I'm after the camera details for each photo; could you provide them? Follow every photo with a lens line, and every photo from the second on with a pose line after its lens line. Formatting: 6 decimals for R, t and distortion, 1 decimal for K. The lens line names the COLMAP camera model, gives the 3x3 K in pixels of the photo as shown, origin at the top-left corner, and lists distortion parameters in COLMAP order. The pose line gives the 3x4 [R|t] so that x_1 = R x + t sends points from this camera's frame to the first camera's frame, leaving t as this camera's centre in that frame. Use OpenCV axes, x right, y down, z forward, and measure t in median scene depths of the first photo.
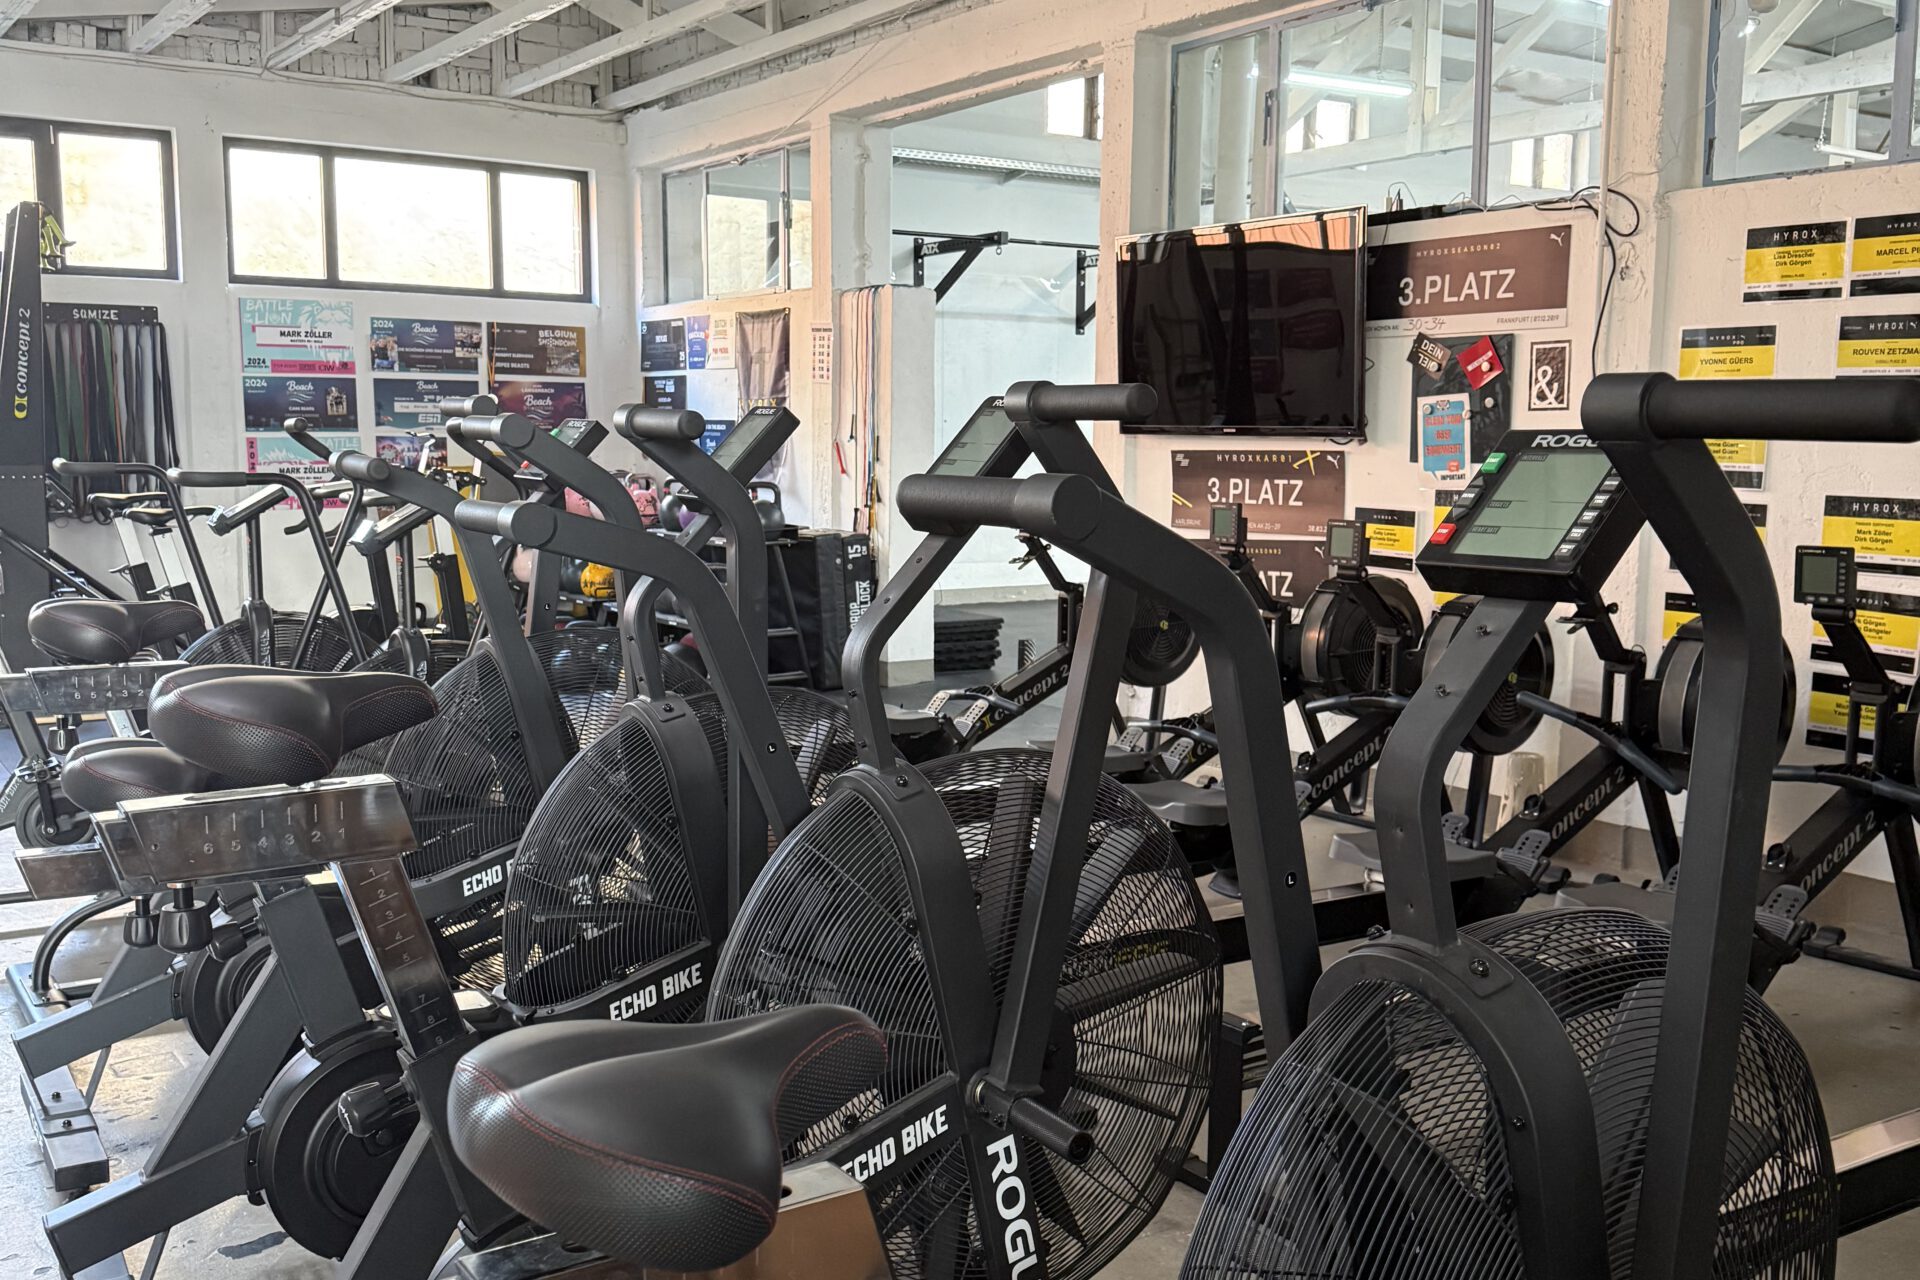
lens RADIAL K [[1773.8, 0, 960.0], [0, 1773.8, 640.0], [0, 0, 1]] dist [0.200928, -0.436301]
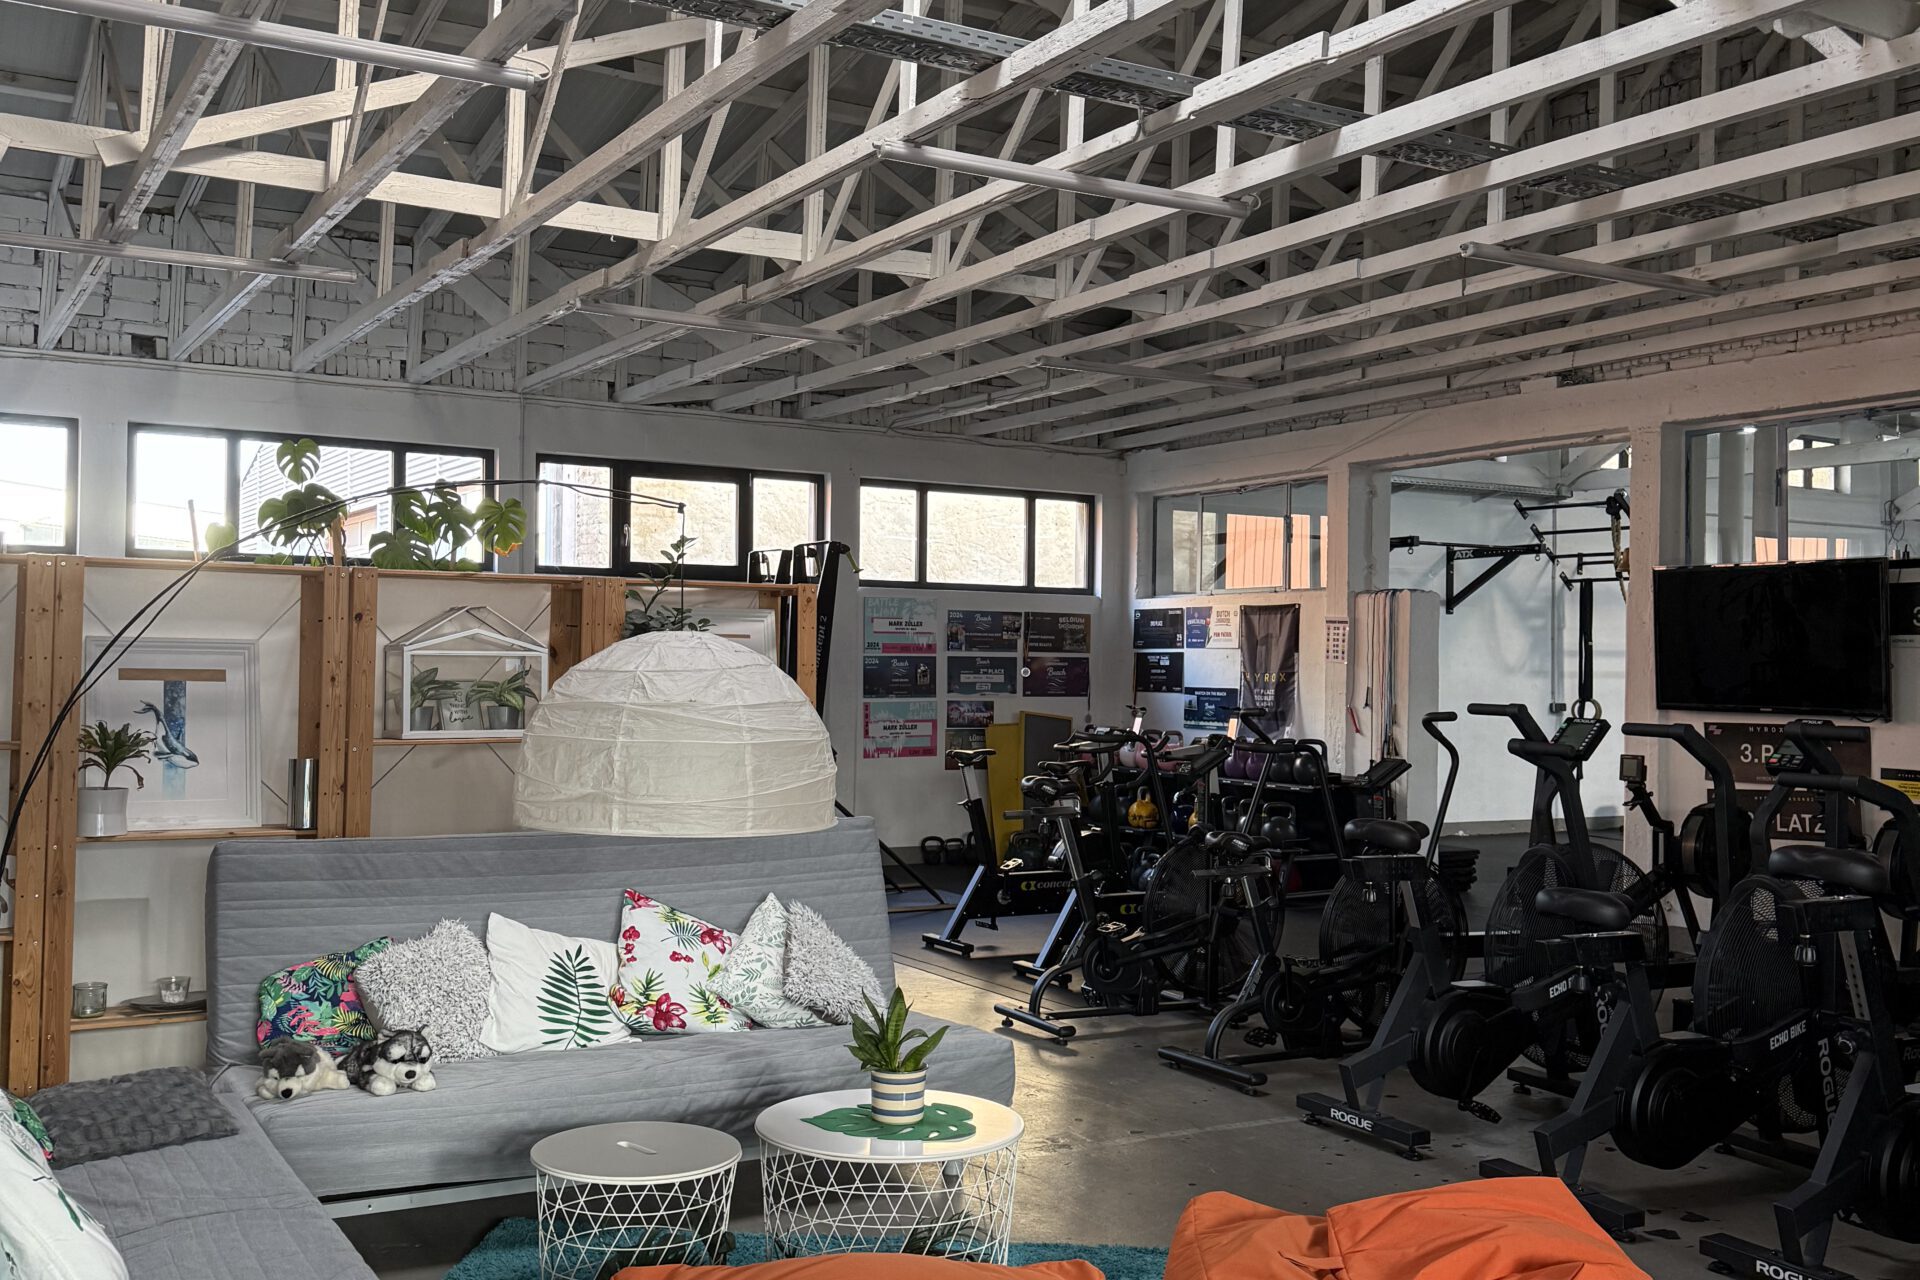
lens RADIAL K [[1773.8, 0, 960.0], [0, 1773.8, 640.0], [0, 0, 1]] dist [0.200928, -0.436301]
pose [[0.998675, 0.003847, -0.051314, -0.253065], [-0.010708, 0.990908, -0.134113, 0.013988], [0.050331, 0.134484, 0.989637, -0.261091]]
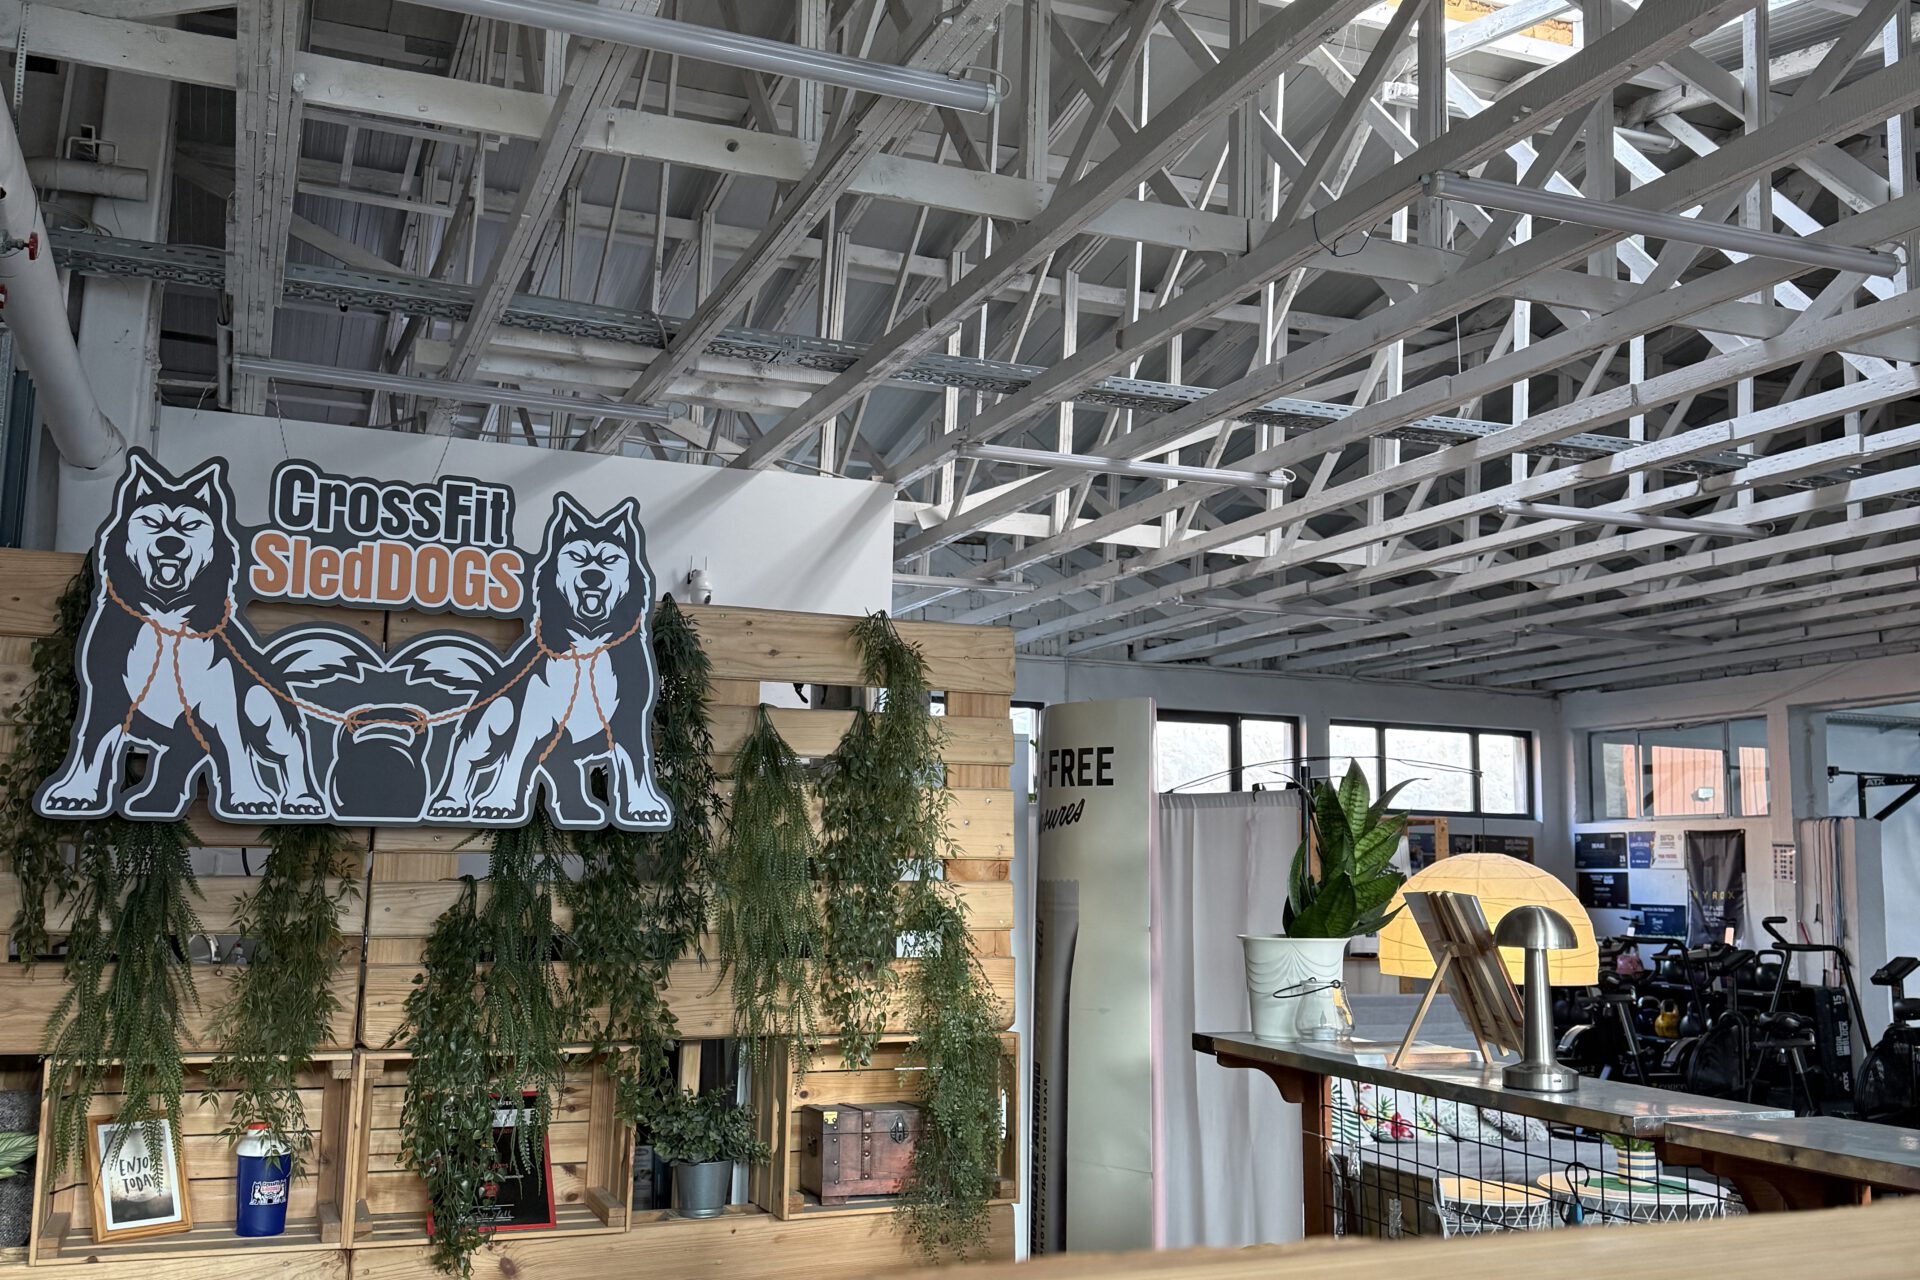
lens RADIAL K [[1773.8, 0, 960.0], [0, 1773.8, 640.0], [0, 0, 1]] dist [0.200928, -0.436301]
pose [[0.978684, -0.019276, -0.204464, -0.382906], [-0.033121, 0.967738, -0.249772, 0.049794], [0.202682, 0.251220, 0.946472, -0.516480]]
